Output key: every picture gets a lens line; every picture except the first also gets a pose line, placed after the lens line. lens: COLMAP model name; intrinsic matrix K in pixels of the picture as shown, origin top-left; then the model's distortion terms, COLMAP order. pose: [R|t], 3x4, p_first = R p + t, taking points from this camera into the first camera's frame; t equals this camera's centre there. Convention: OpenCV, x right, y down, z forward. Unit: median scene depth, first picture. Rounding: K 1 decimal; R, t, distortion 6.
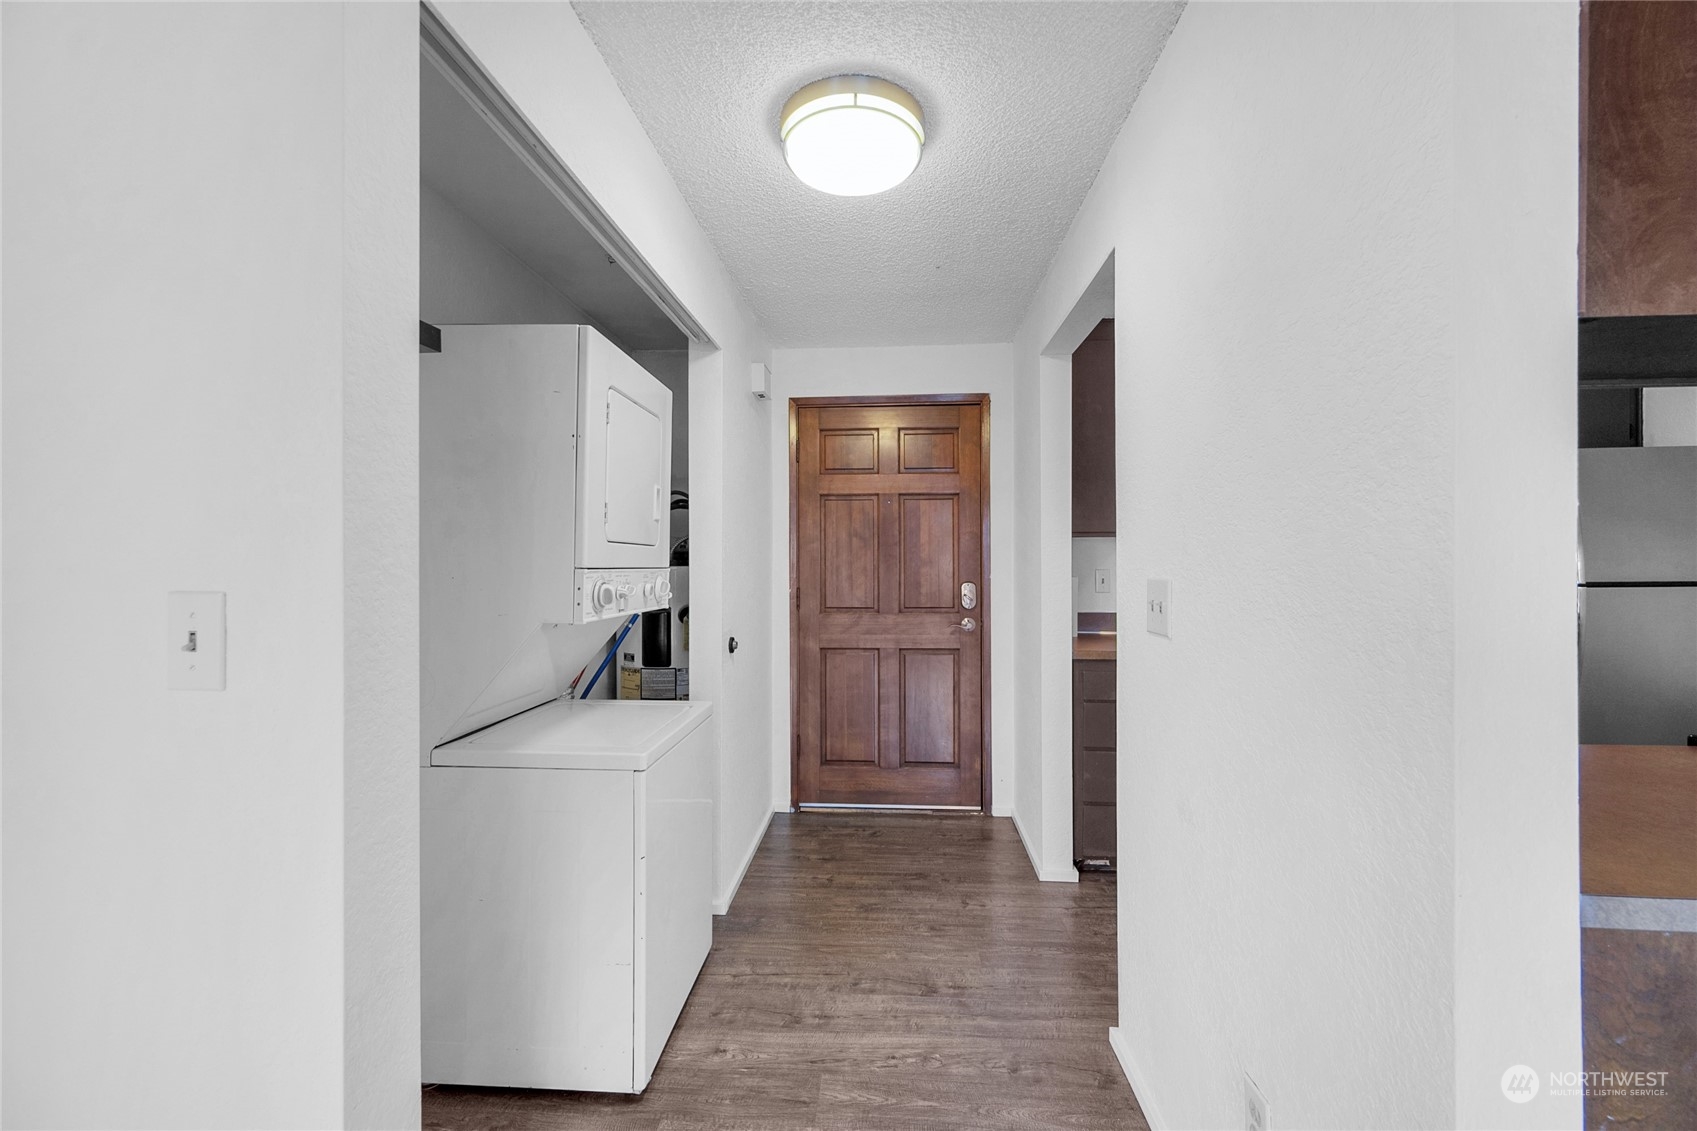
lens RADIAL K [[689.5, 0, 845.4], [0, 689.5, 561.3], [0, 0, 1]] dist [-0.001326, -0.000092]
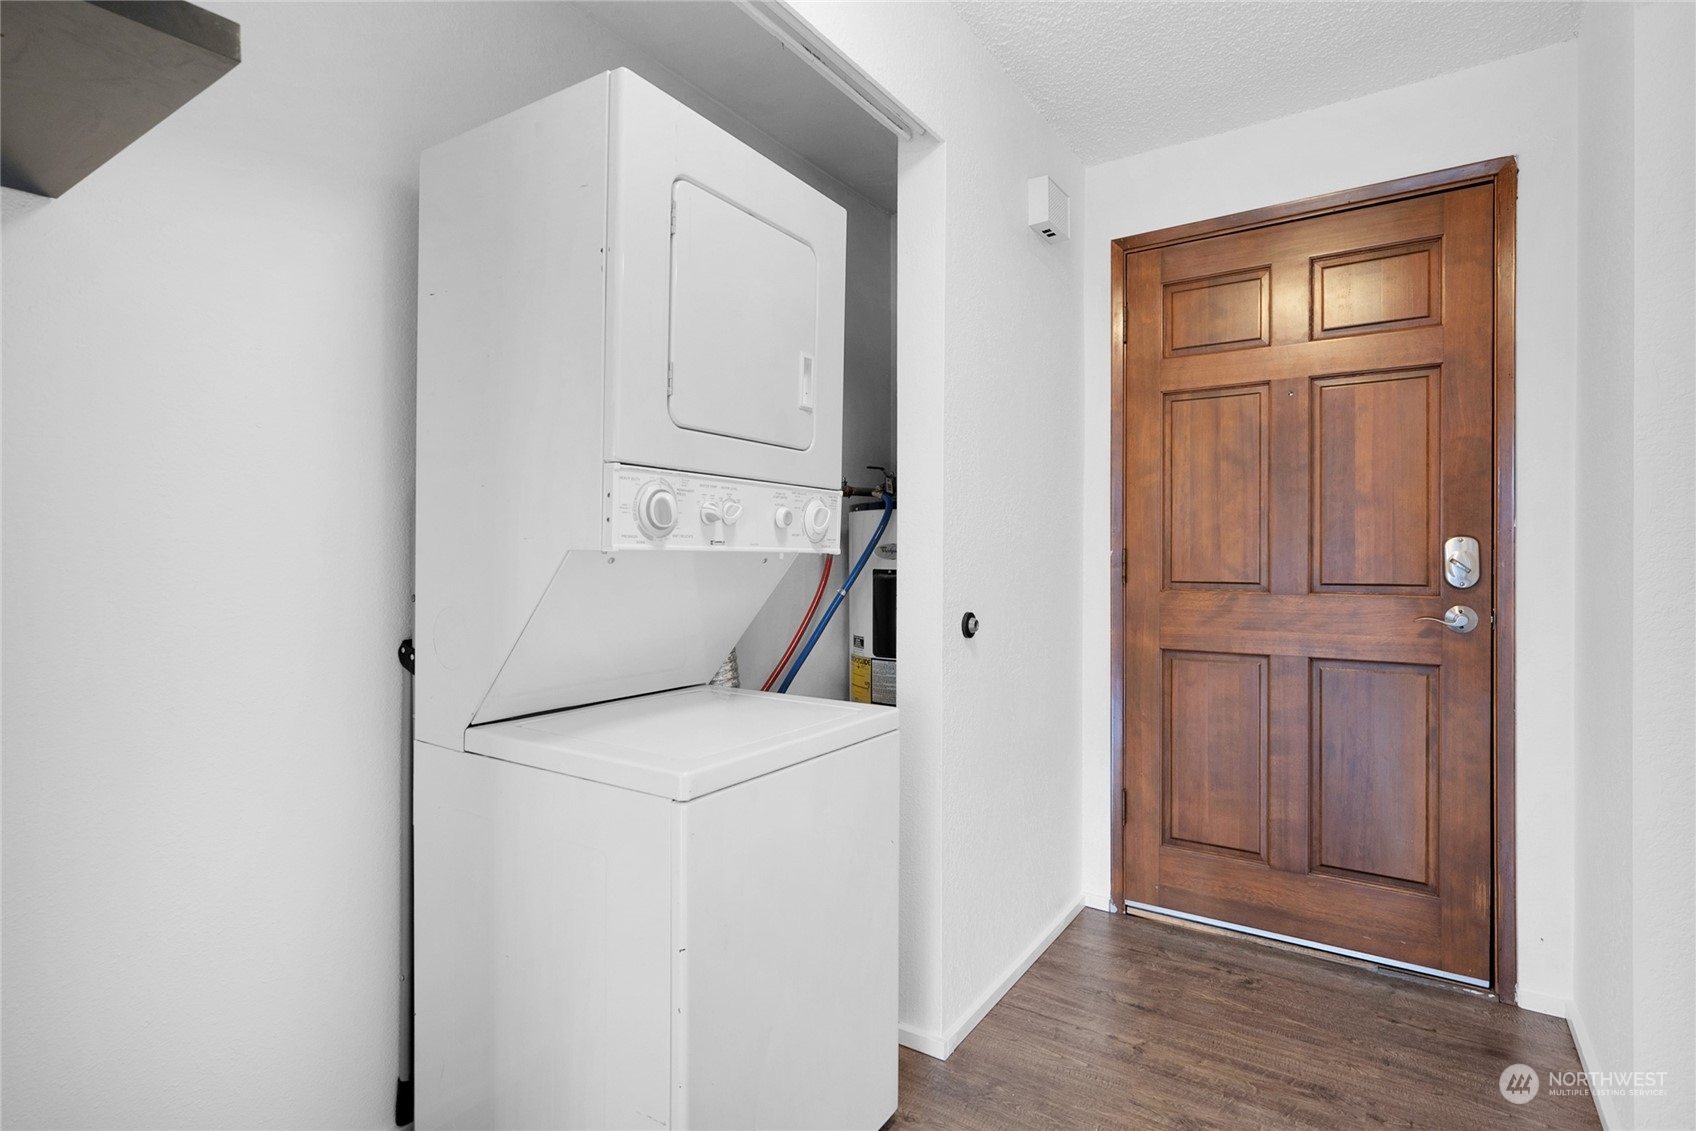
lens RADIAL K [[851.5, 0, 851.6], [0, 851.5, 557.0], [0, 0, 1]] dist [0.000154, 0.000389]
pose [[0.869863, 0.006962, -0.493244, 0.095414], [-0.007413, 0.999972, 0.001040, 0.047972], [0.493237, 0.002752, 0.869890, 0.225440]]
